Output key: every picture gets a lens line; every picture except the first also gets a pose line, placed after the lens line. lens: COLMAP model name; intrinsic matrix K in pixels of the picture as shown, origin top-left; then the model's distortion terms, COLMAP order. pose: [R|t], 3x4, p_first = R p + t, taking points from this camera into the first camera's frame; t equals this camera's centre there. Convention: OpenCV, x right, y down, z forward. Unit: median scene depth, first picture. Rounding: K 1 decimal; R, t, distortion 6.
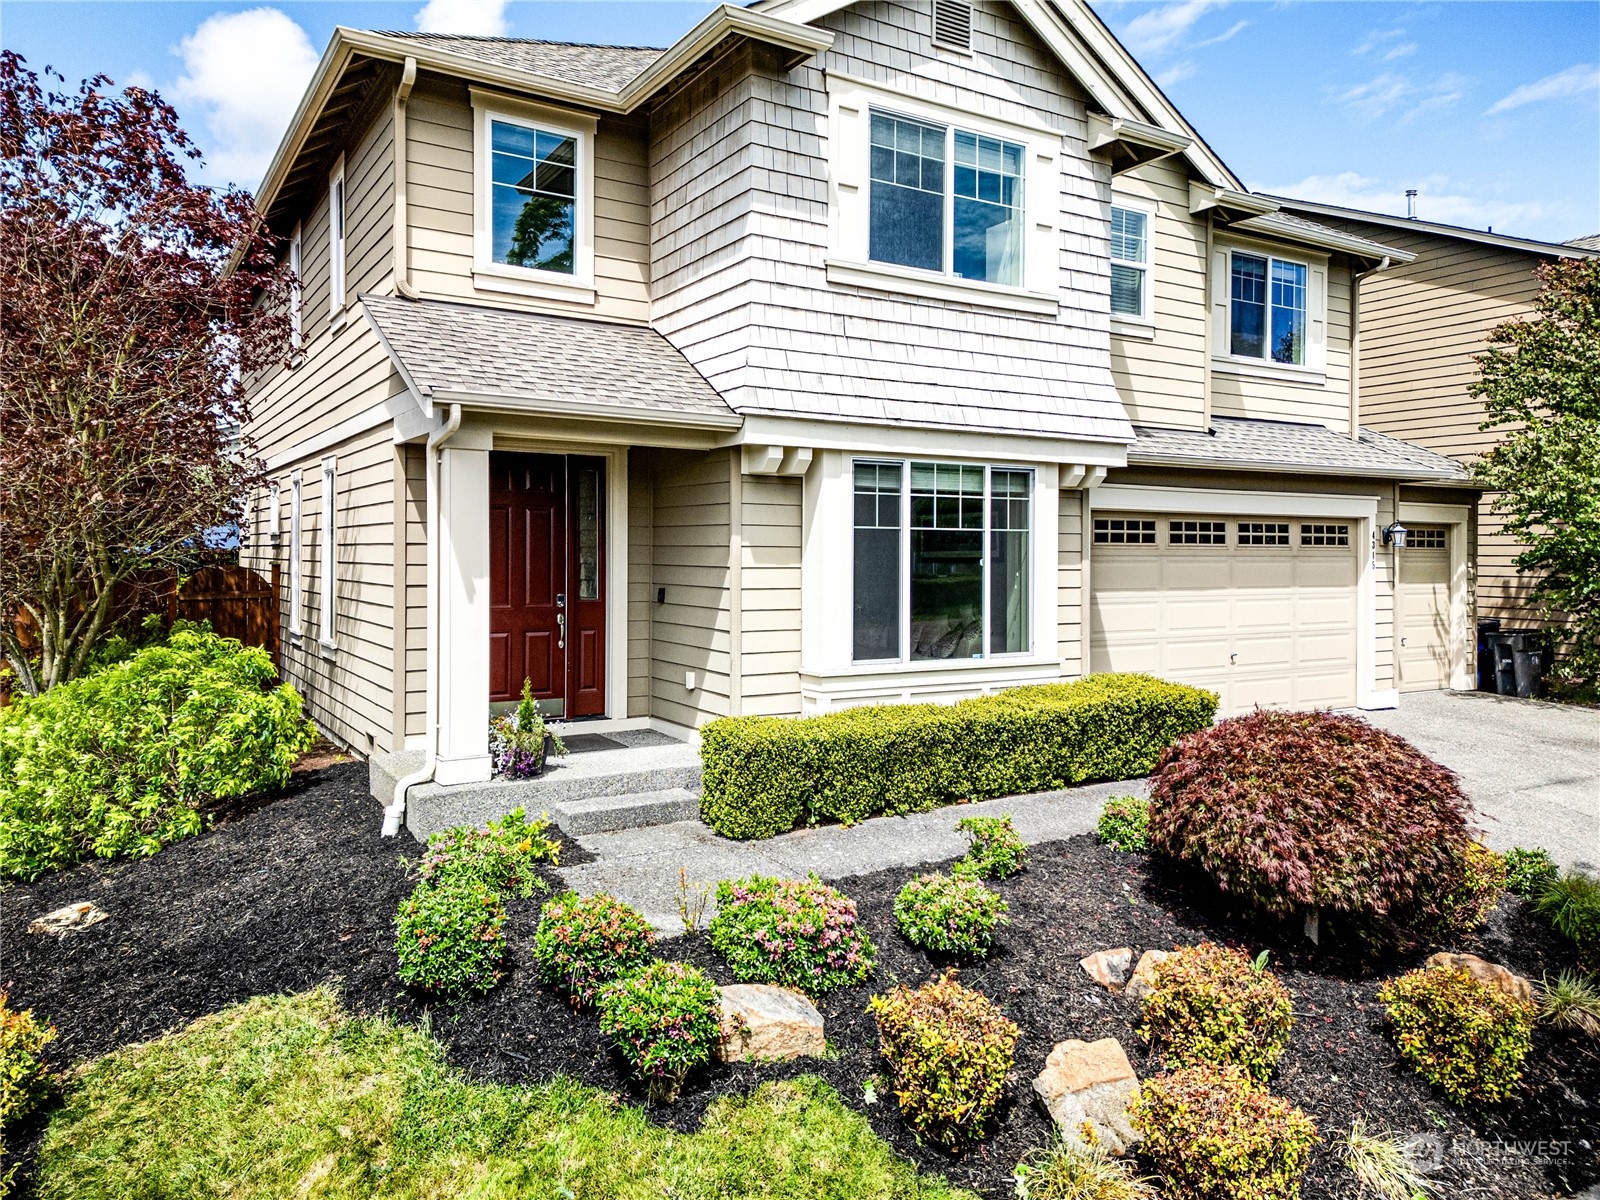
lens RADIAL K [[1133.9, 0, 797.9], [0, 1133.9, 573.0], [0, 0, 1]] dist [0.100347, -0.098845]
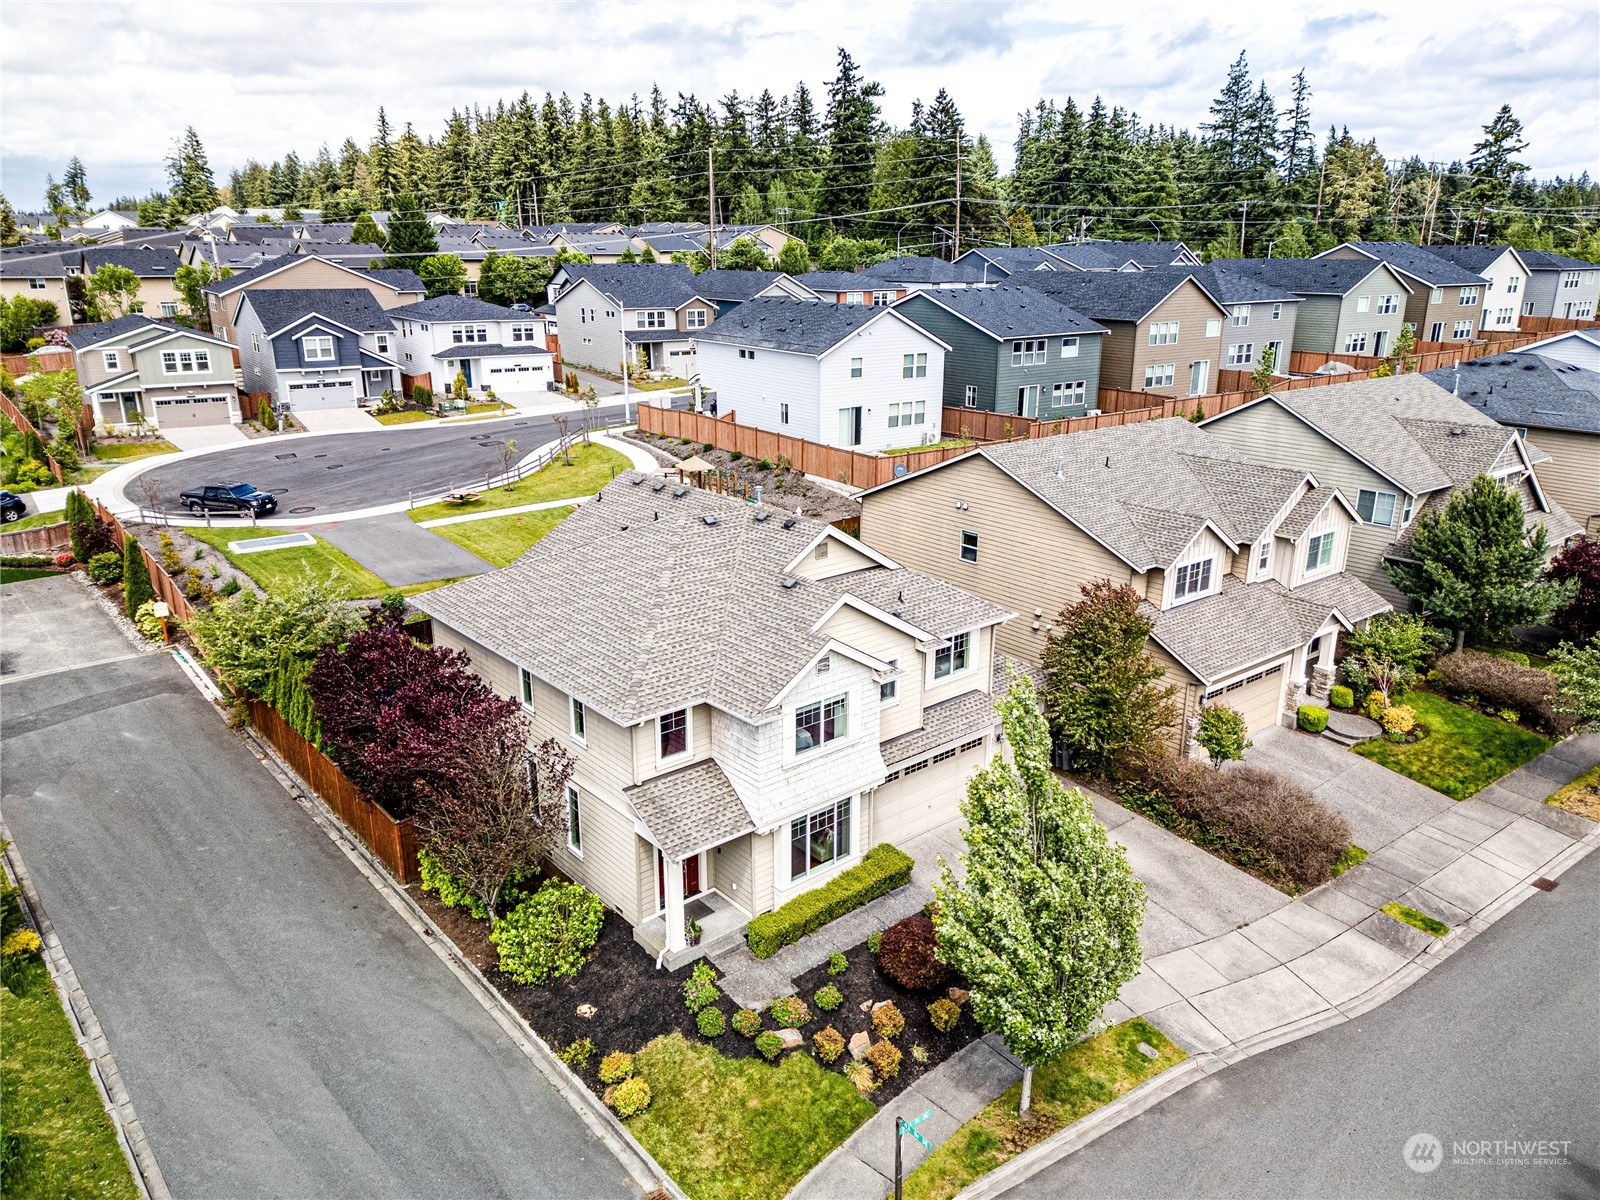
lens RADIAL K [[1112.4, 0, 805.7], [0, 1112.4, 624.9], [0, 0, 1]] dist [0.097241, -0.092099]
pose [[0.987942, -0.051274, 0.146088, -0.299041], [0.003722, 0.951164, 0.308664, -1.425271], [-0.154780, -0.304398, 0.939886, -1.508009]]
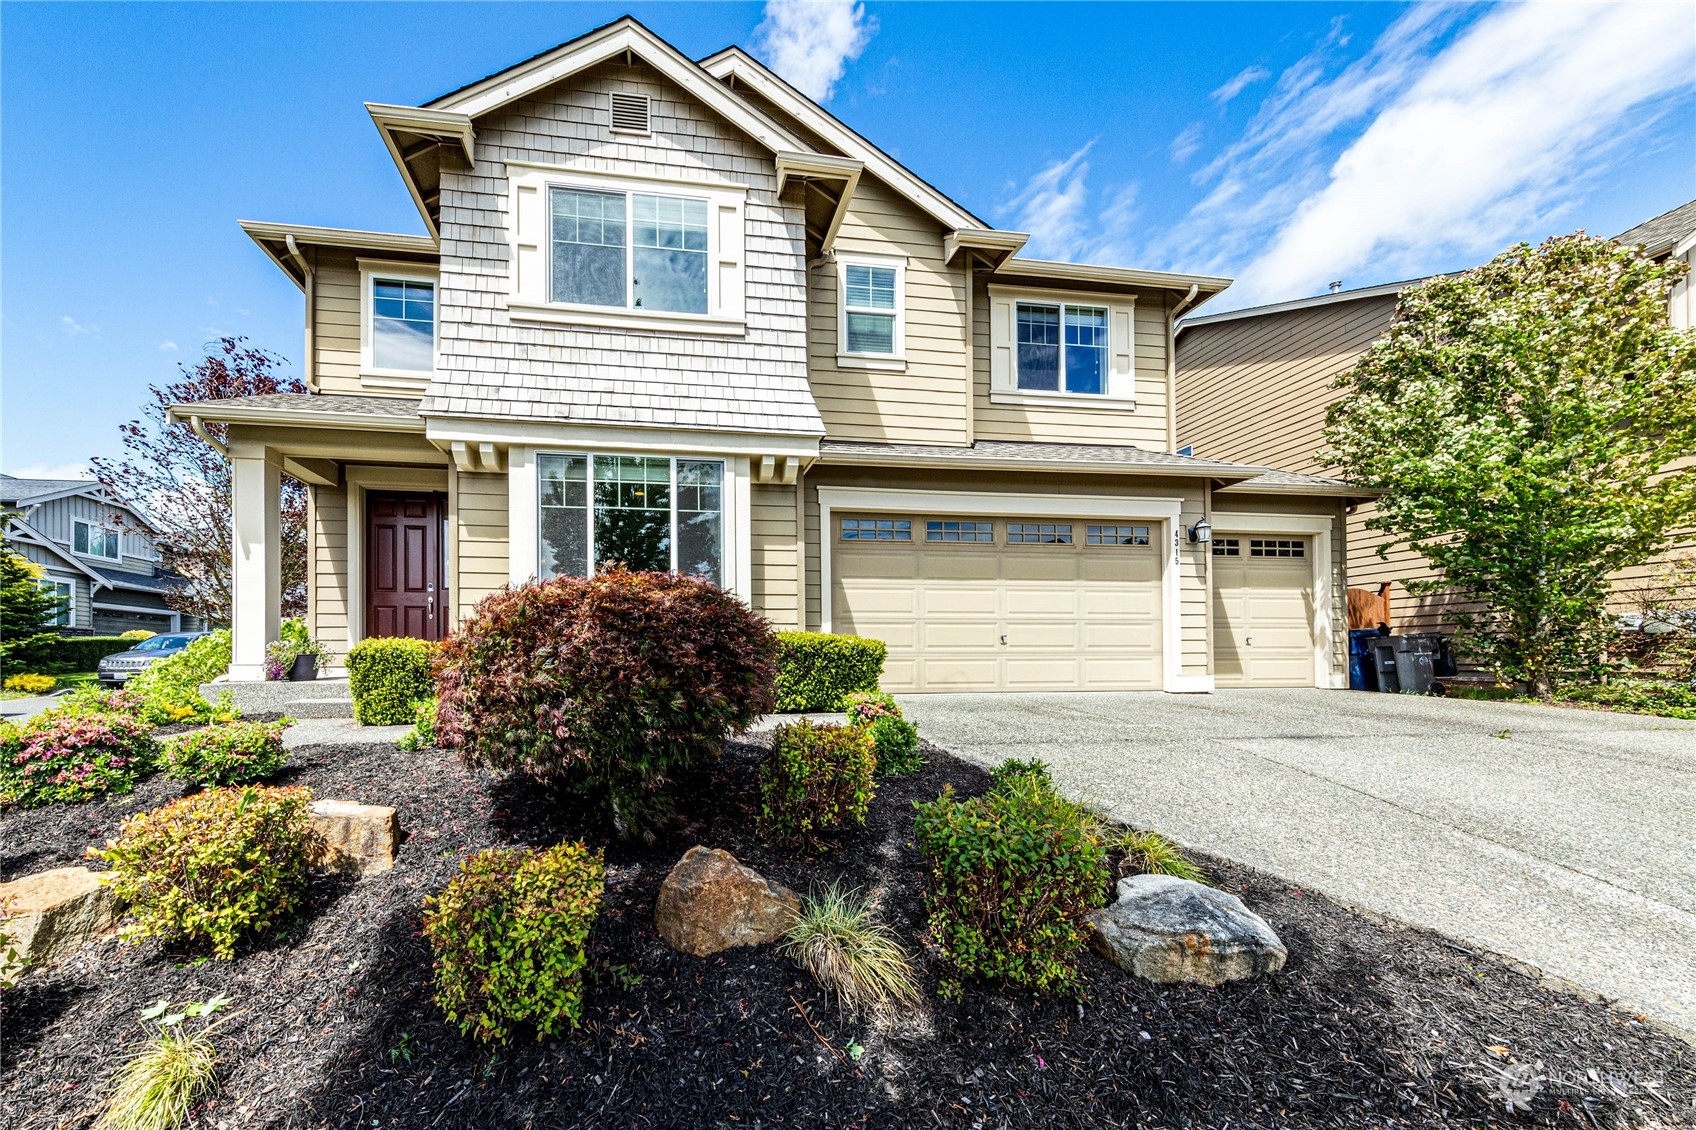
lens RADIAL K [[612.3, 0, 745.1], [0, 612.3, 665.4], [0, 0, 1]] dist [0.011534, -0.000070]
pose [[0.914633, -0.007683, -0.404213, 0.533190], [0.002350, 0.999904, -0.013687, 0.147991], [0.404279, 0.011568, 0.914563, 0.442880]]
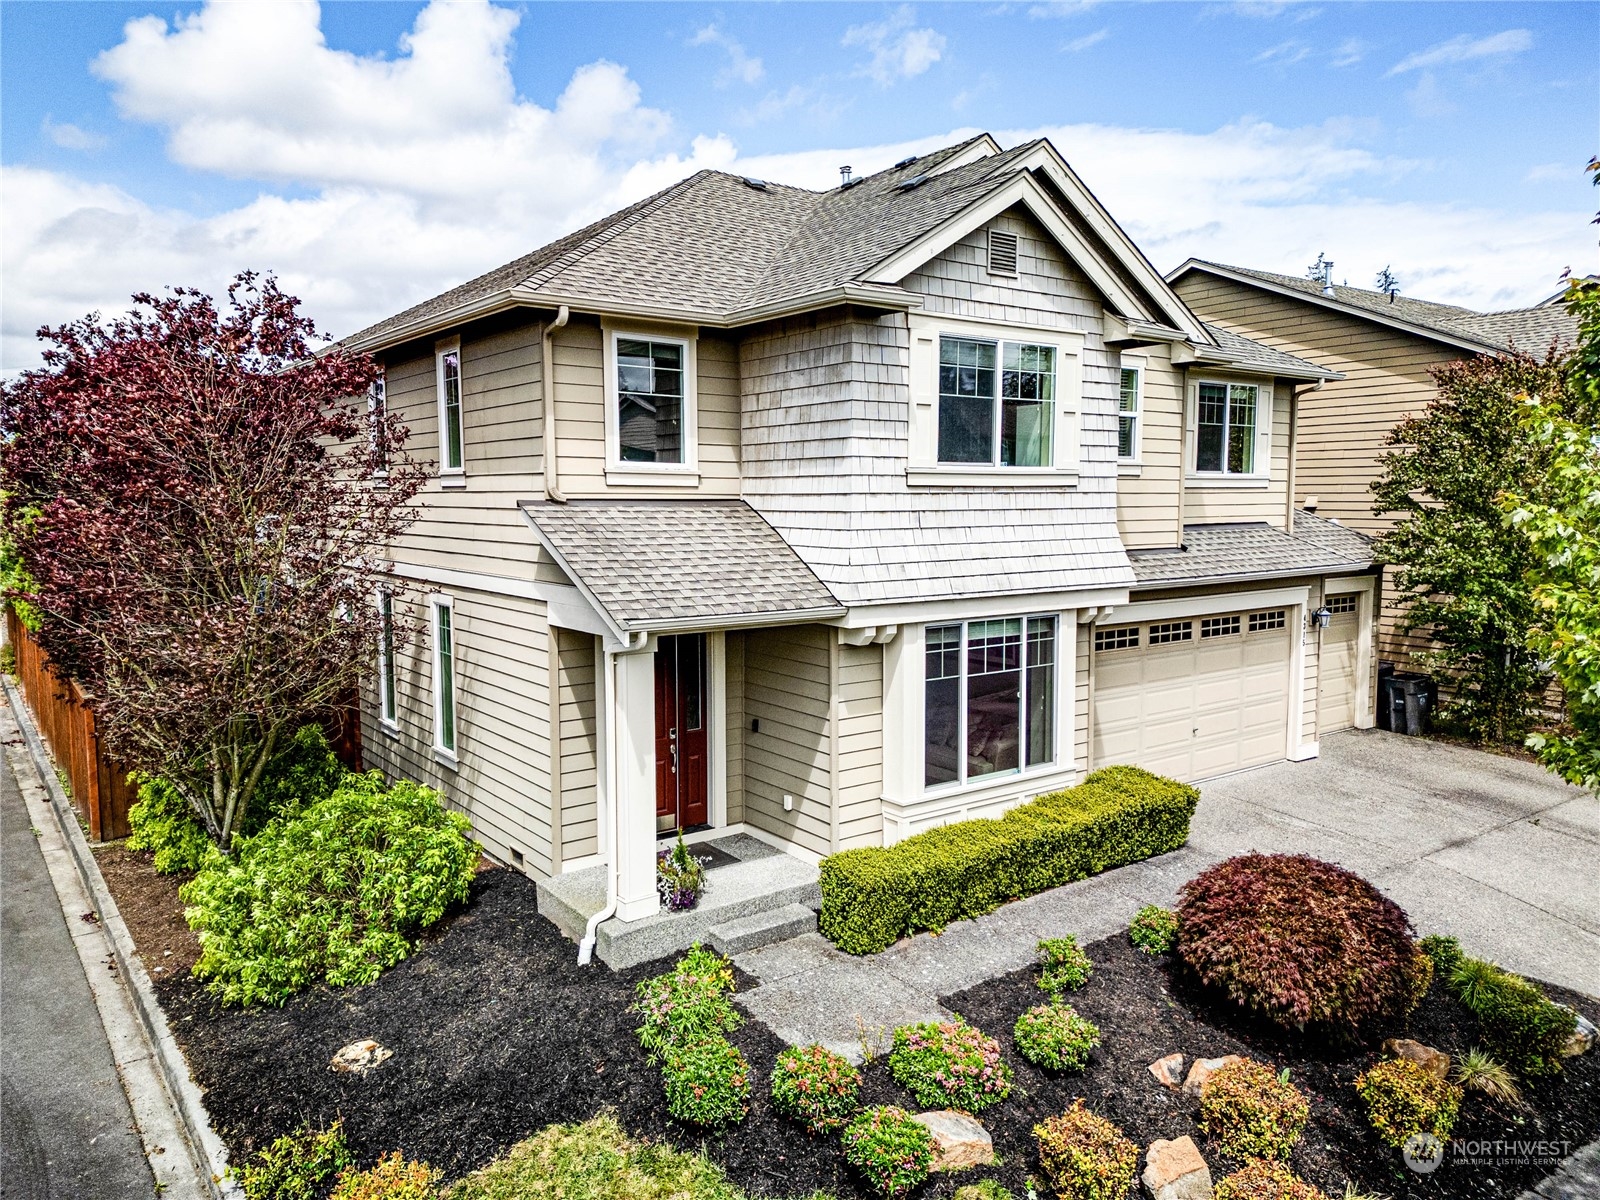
lens RADIAL K [[1112.4, 0, 805.7], [0, 1112.4, 624.9], [0, 0, 1]] dist [0.097241, -0.092099]
pose [[0.995722, -0.016682, 0.090879, -0.183557], [0.007593, 0.995012, 0.099462, -0.216447], [-0.092085, -0.098346, 0.990883, -0.169392]]
